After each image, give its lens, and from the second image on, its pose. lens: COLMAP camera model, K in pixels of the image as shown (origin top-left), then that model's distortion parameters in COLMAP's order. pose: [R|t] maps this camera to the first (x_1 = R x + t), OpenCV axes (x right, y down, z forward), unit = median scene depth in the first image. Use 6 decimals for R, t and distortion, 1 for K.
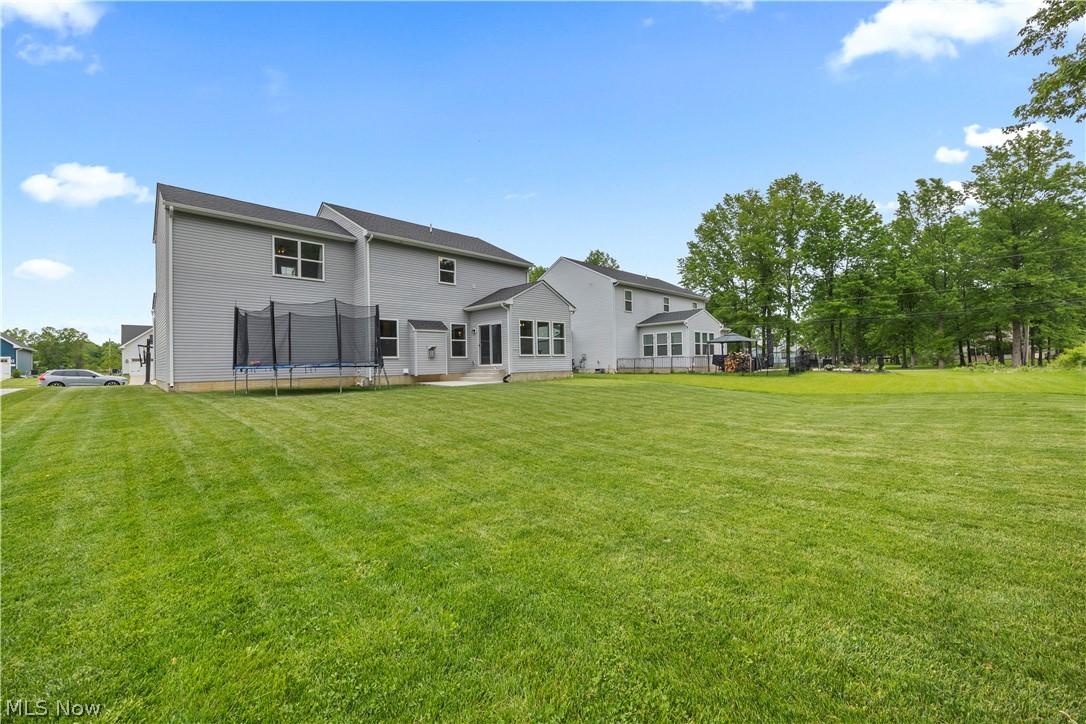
lens RADIAL K [[437.4, 0, 543.0], [0, 437.4, 362.0], [0, 0, 1]] dist [0.004120, -0.000149]
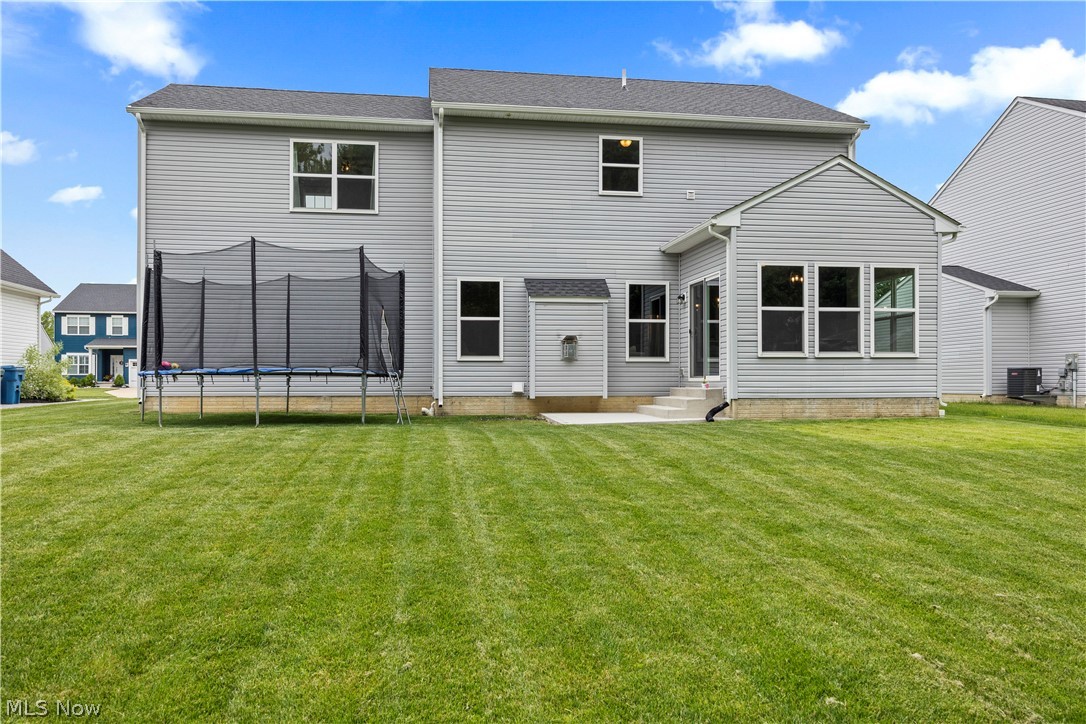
lens RADIAL K [[859.3, 0, 543.0], [0, 859.3, 362.0], [0, 0, 1]] dist [0.003748, 0.001173]
pose [[0.804129, 0.006399, -0.594420, 0.253781], [-0.012443, 0.999904, -0.006069, -0.001545], [0.594324, 0.012276, 0.804132, 0.265898]]
